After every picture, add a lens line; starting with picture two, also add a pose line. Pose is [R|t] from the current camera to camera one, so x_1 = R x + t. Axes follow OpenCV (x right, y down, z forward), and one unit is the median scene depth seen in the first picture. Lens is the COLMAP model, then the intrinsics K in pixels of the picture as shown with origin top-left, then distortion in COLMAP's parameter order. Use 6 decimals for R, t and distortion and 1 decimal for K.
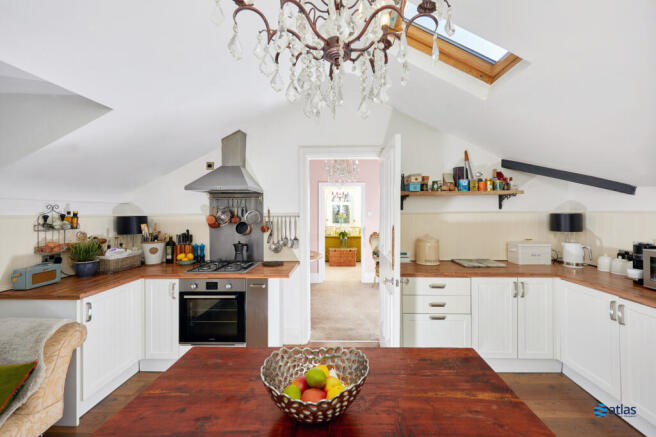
lens RADIAL K [[262.2, 0, 329.2], [0, 262.2, 214.5], [0, 0, 1]] dist [0.001108, 0.000024]
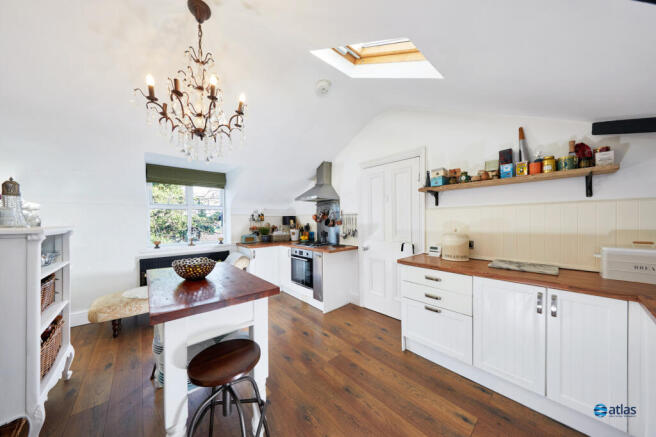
lens RADIAL K [[212.3, 0, 325.4], [0, 212.3, 220.9], [0, 0, 1]] dist [0.000140, -0.000019]
pose [[0.675953, 0.000281, -0.736945, 0.600213], [0.003485, 0.999988, 0.003578, 0.039258], [0.736937, -0.004987, 0.675943, 0.118175]]
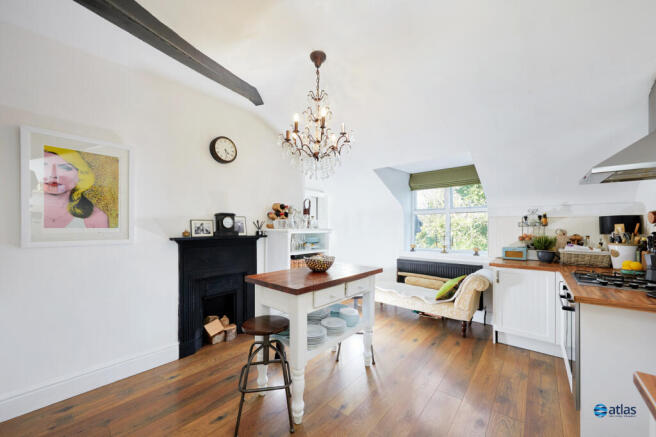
lens RADIAL K [[255.0, 0, 328.0], [0, 255.0, 218.5], [0, 0, 1]] dist [-0.000069, -0.000002]
pose [[-0.620761, -0.021364, -0.783709, 0.599410], [0.002432, 0.999571, -0.029176, 0.040049], [0.783996, -0.020017, -0.620443, 0.736035]]
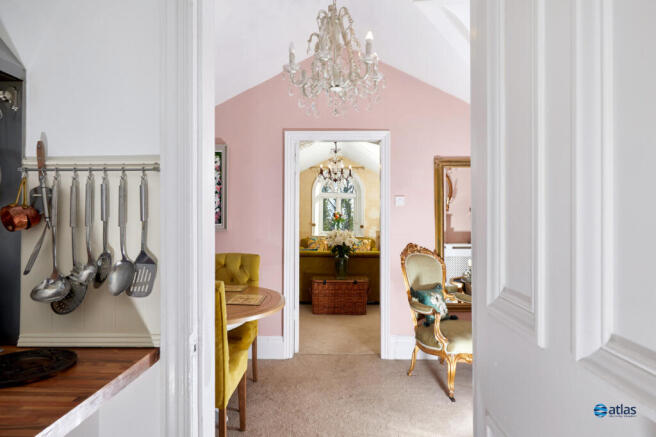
lens RADIAL K [[400.0, 0, 328.0], [0, 400.0, 218.5], [0, 0, 1]] dist [-0.043077, -0.000344]
pose [[0.999845, 0.006527, 0.016339, 0.039993], [-0.006407, 0.999952, -0.007404, 0.056857], [-0.016387, 0.007298, 0.999839, 0.626150]]
